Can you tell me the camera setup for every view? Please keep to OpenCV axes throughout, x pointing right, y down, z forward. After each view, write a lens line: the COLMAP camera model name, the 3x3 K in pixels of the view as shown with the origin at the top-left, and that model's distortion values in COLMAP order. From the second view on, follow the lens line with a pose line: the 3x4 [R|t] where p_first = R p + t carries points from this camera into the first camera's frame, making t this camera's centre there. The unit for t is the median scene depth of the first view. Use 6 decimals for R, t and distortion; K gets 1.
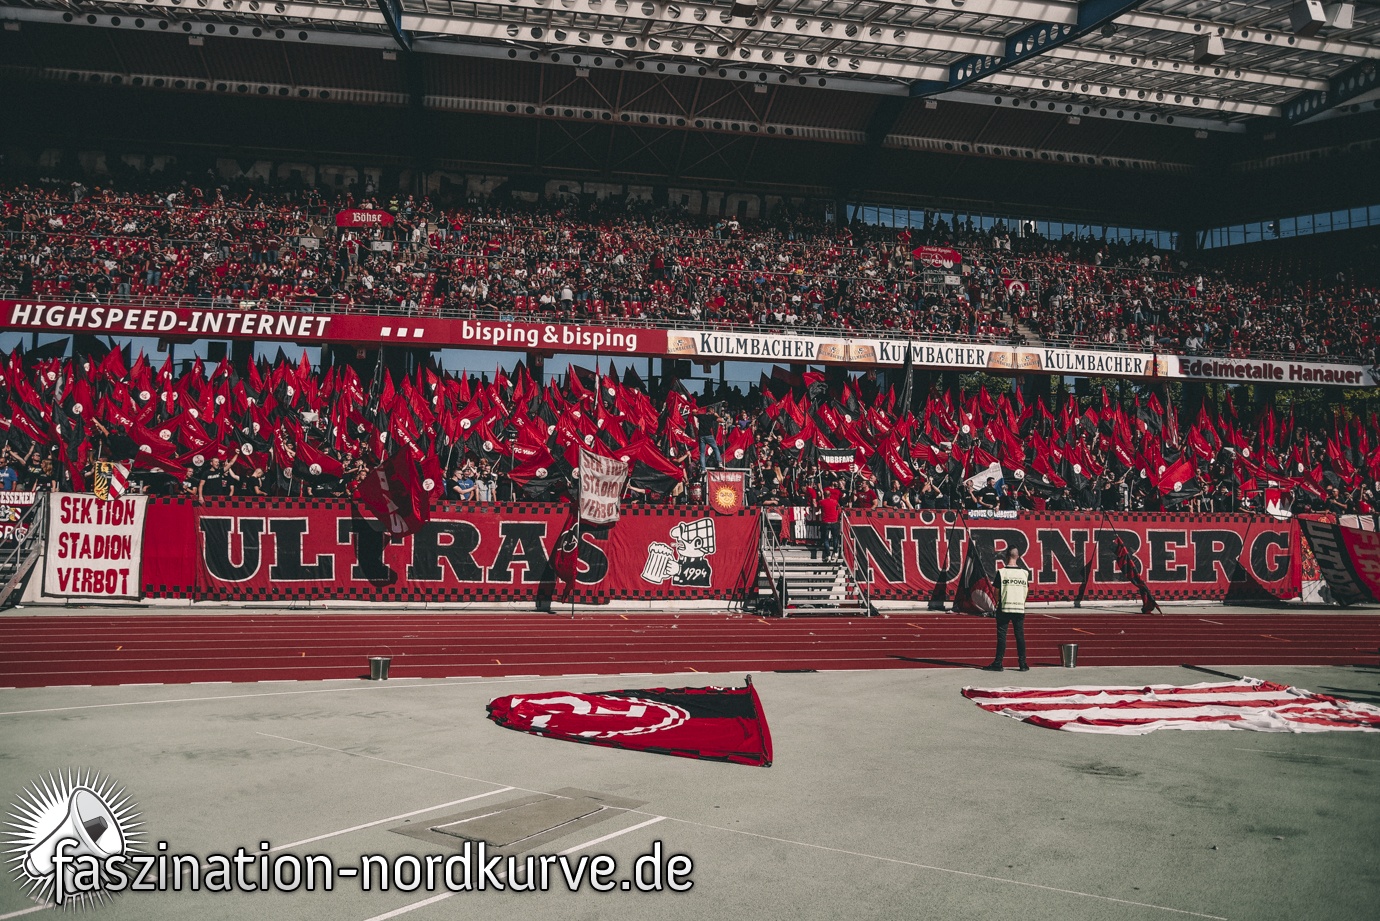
lens RADIAL K [[998.8, 0, 690.0], [0, 998.8, 460.5], [0, 0, 1]] dist [-0.087946, 0.043321]
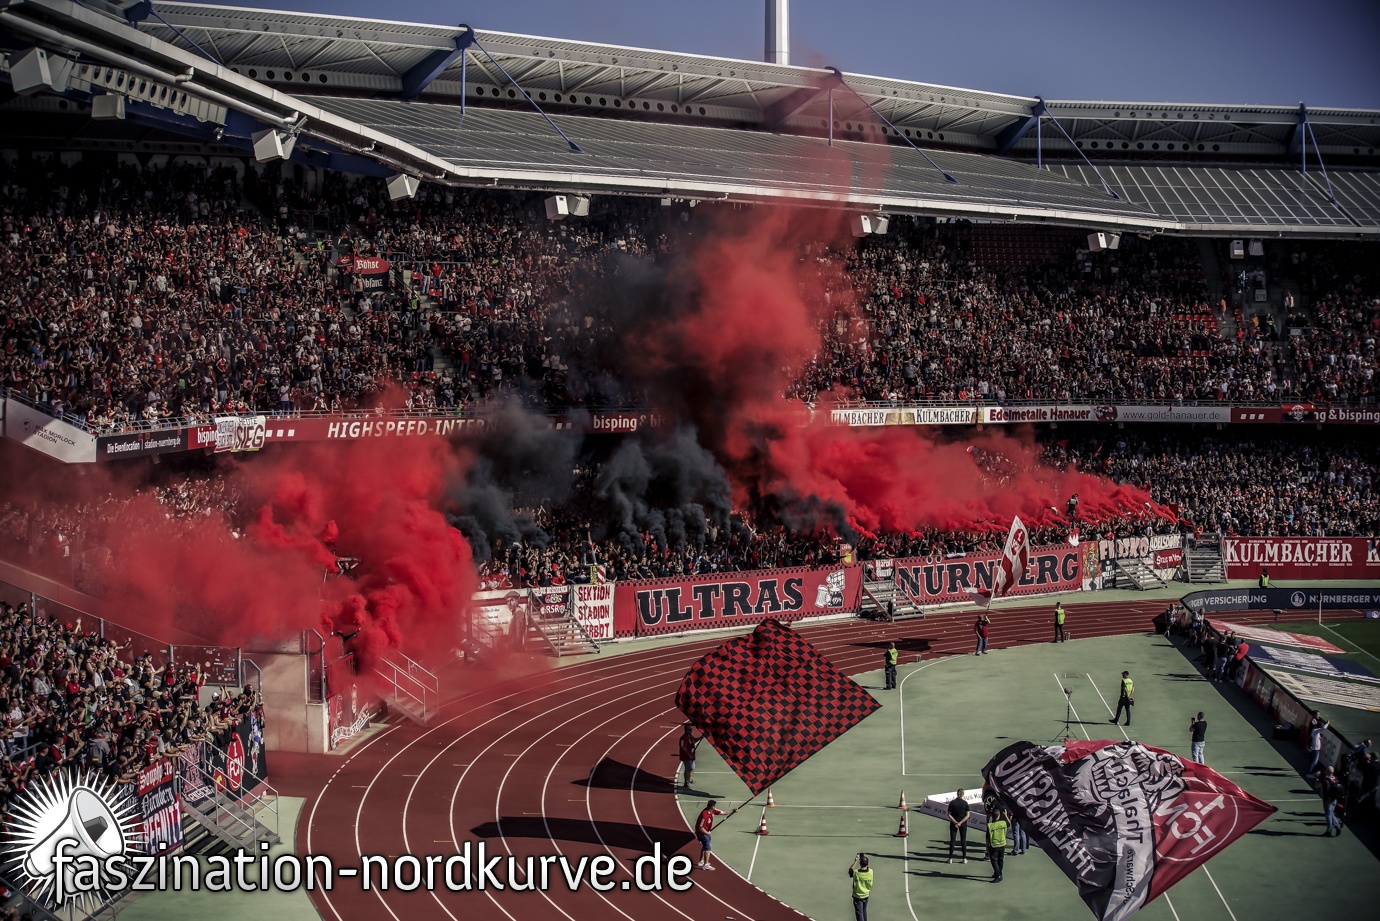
lens RADIAL K [[2130.4, 0, 688.4], [0, 2130.4, 481.9], [0, 0, 1]] dist [-0.372190, 0.049012]
pose [[0.871420, -0.035032, 0.489285, -1.673374], [-0.039035, 0.989331, 0.140356, -0.502133], [-0.488982, -0.141409, 0.860756, -1.731651]]
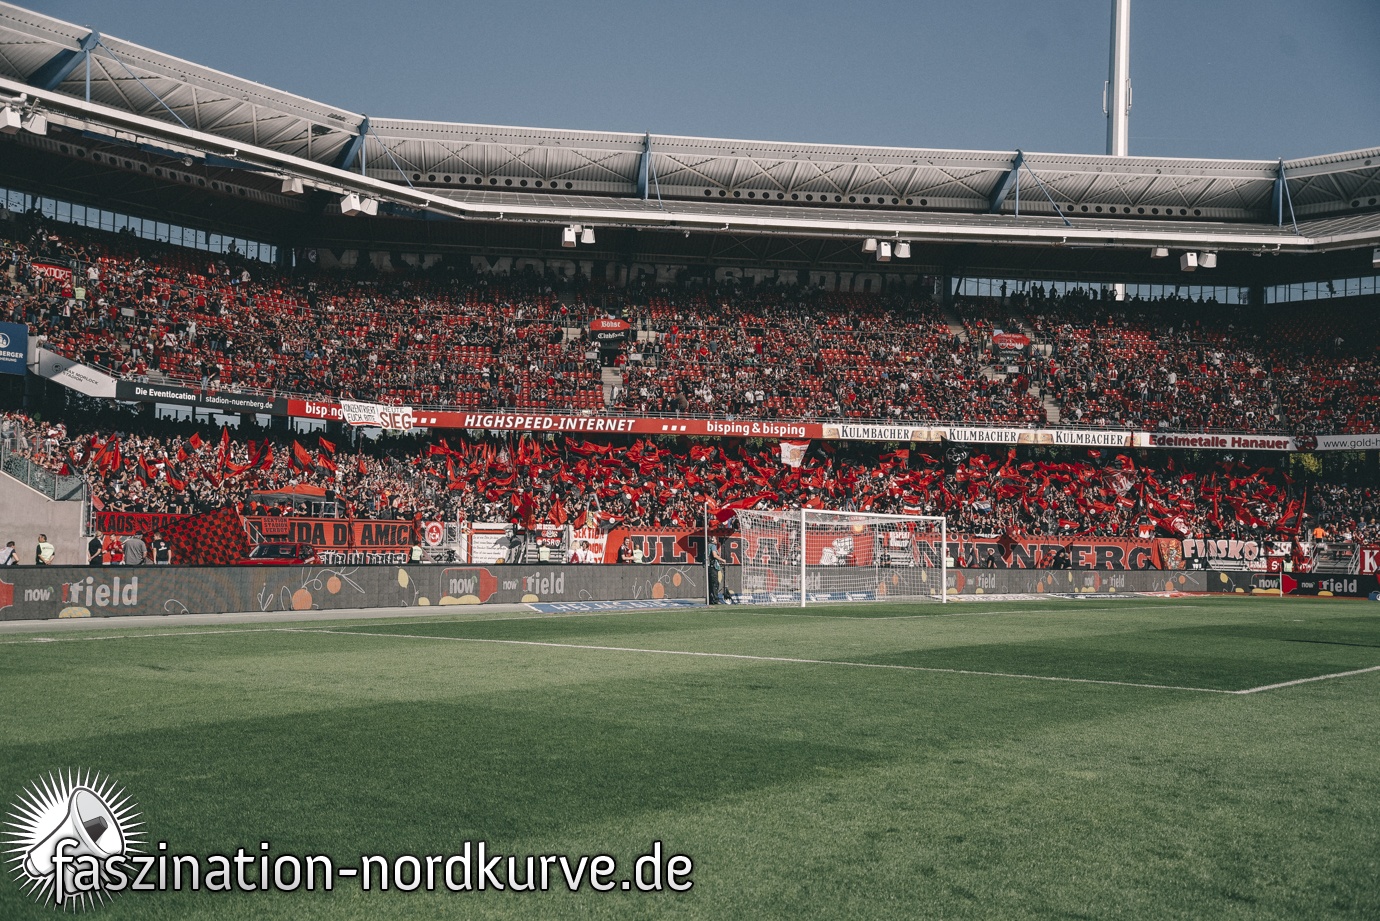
lens RADIAL K [[1542.1, 0, 696.7], [0, 1542.1, 459.5], [0, 0, 1]] dist [0.146663, 0.055053]
pose [[0.998463, 0.006749, -0.055014, -0.103330], [-0.005196, 0.999585, 0.028334, -0.161071], [0.055183, -0.028004, 0.998083, -1.872118]]
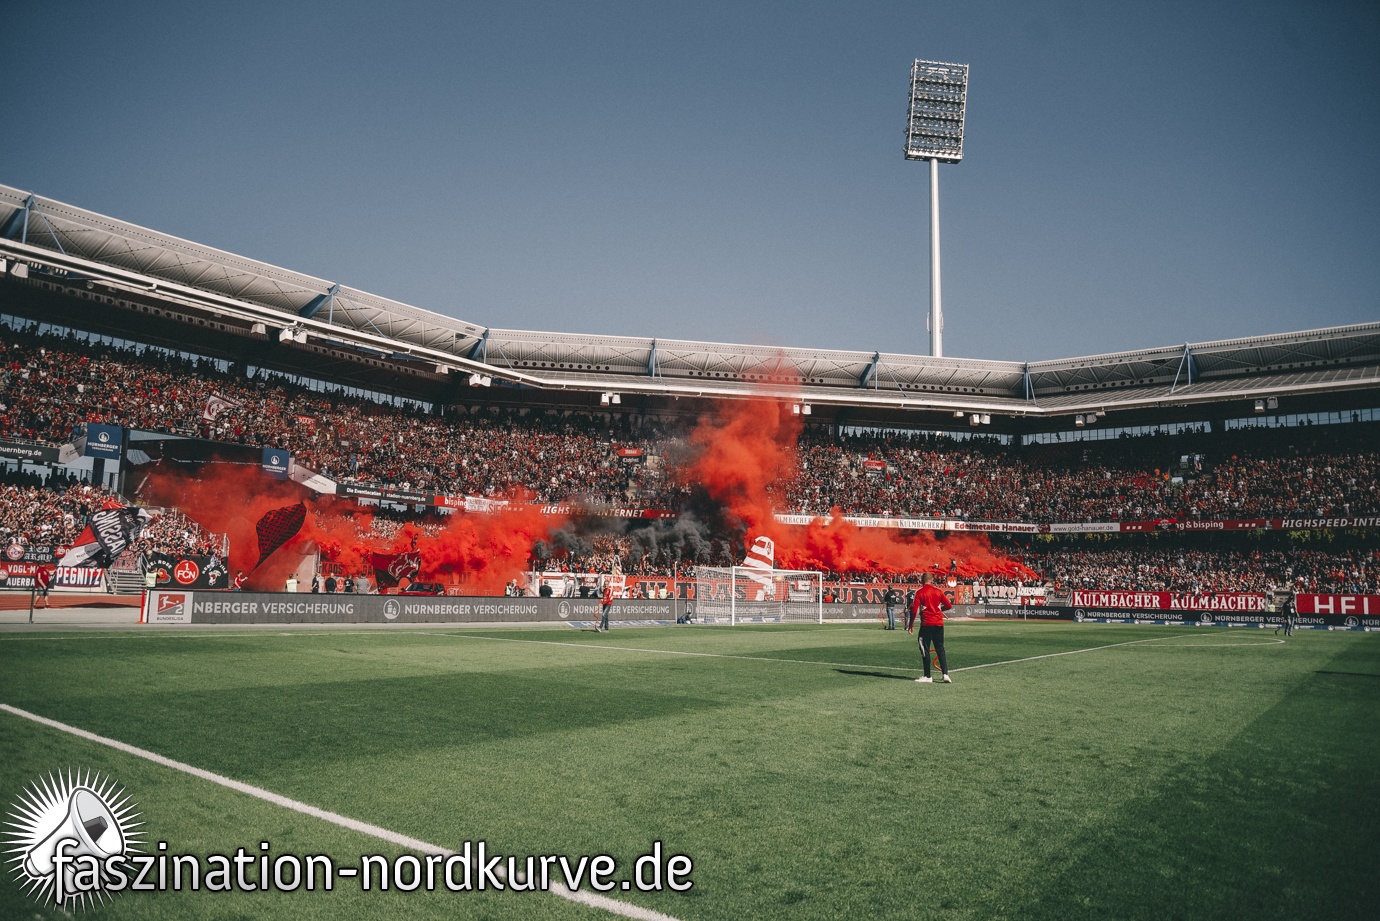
lens RADIAL K [[960.7, 0, 692.3], [0, 960.7, 463.6], [0, 0, 1]] dist [-0.062311, 0.001197]
pose [[0.998440, 0.013666, -0.054129, -0.072781], [-0.016109, 0.998859, -0.044948, -0.165510], [0.053453, 0.045750, 0.997522, -1.921545]]
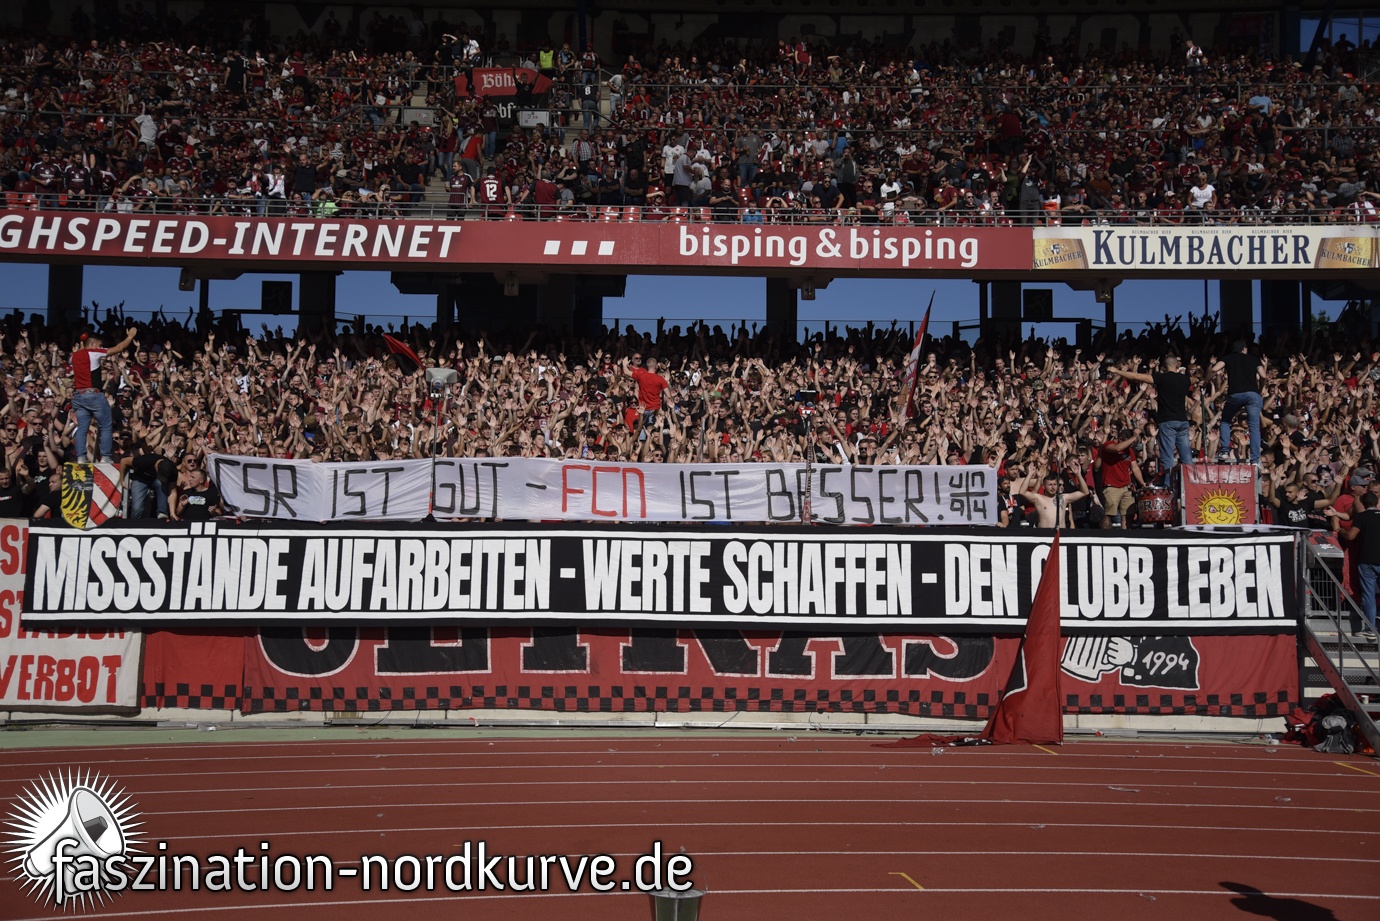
lens RADIAL K [[1453.7, 0, 693.1], [0, 1453.7, 469.1], [0, 0, 1]] dist [0.083788, 0.121253]
pose [[0.984576, -0.016501, -0.174176, -0.078130], [0.015027, 0.999839, -0.009780, 0.013322], [0.174309, 0.007012, 0.984666, 0.162701]]
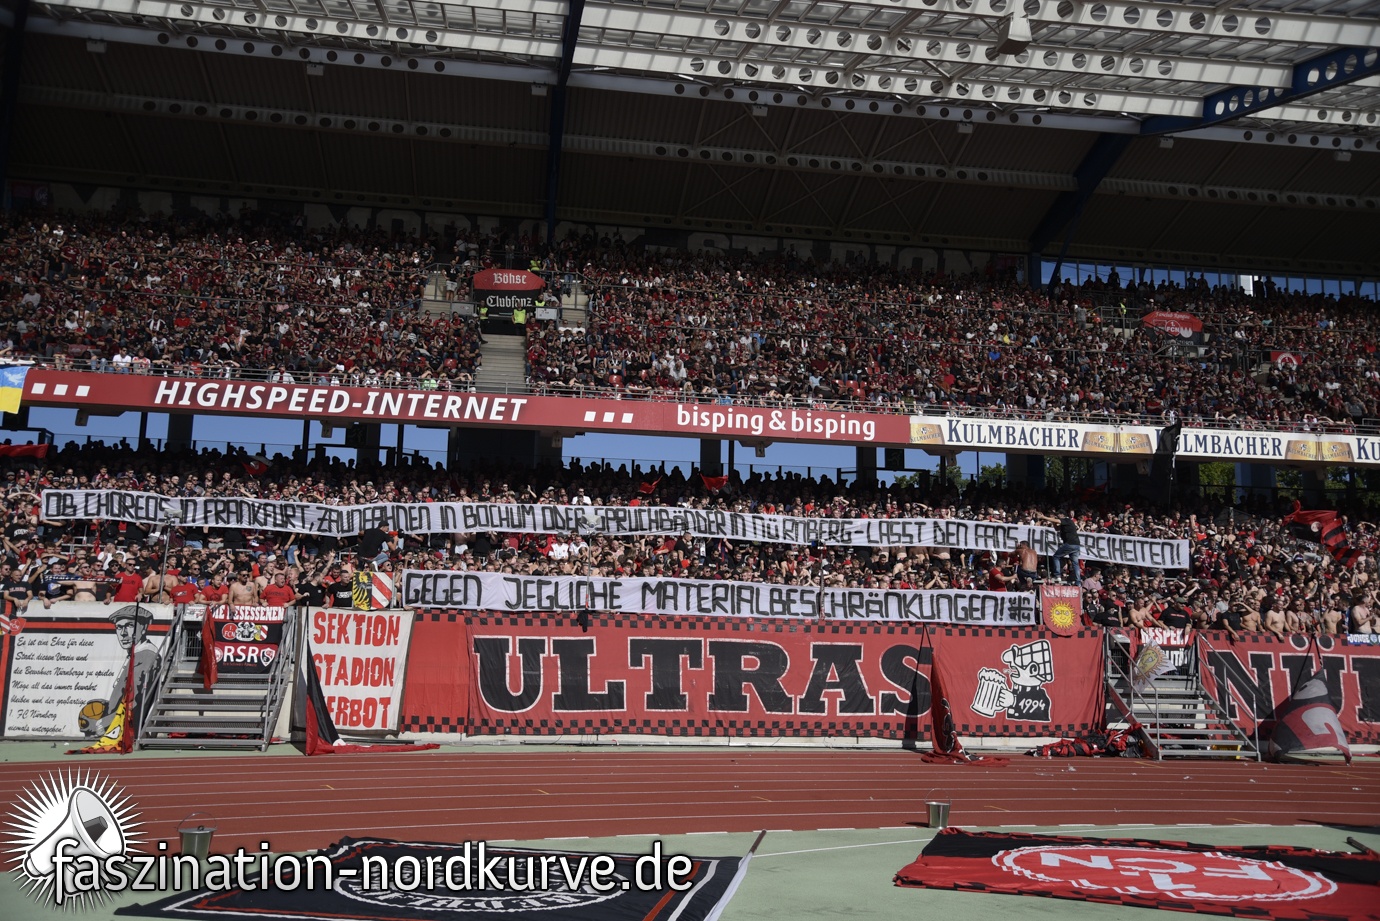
lens RADIAL K [[1220.8, 0, 695.5], [0, 1220.8, 463.7], [0, 0, 1]] dist [0.009516, 0.071573]
pose [[0.999558, 0.003470, -0.029540, -0.195407], [-0.005779, 0.996902, -0.078443, -0.007158], [0.029176, 0.078579, 0.996481, -0.052643]]
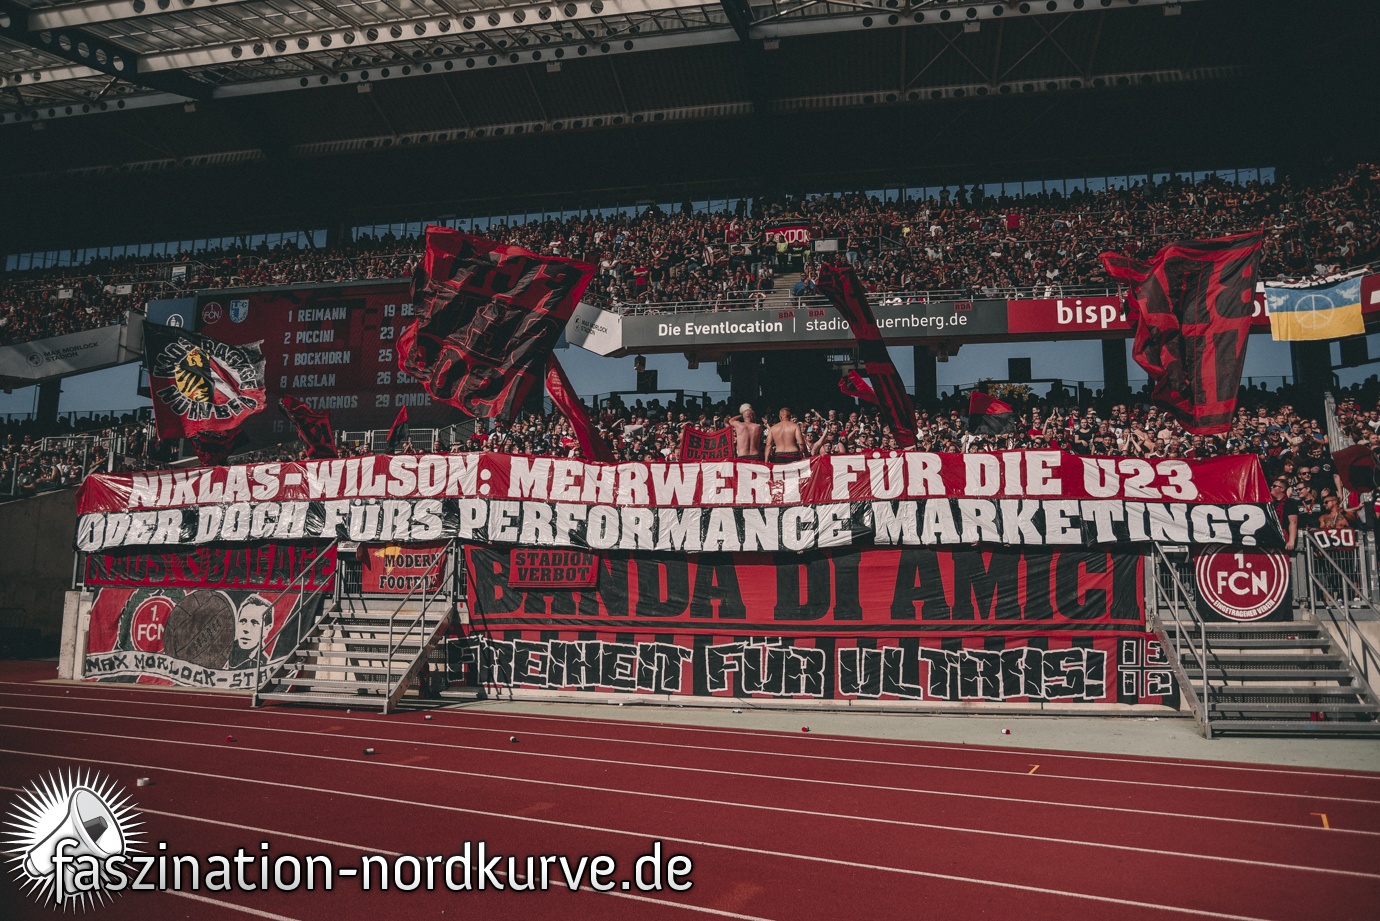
lens RADIAL K [[960.7, 0, 692.3], [0, 960.7, 463.6], [0, 0, 1]] dist [-0.062311, 0.001197]
pose [[0.399464, -0.138121, -0.906284, -0.383464], [0.073405, 0.990230, -0.118559, 0.016067], [0.913805, -0.019165, 0.405700, 0.227207]]
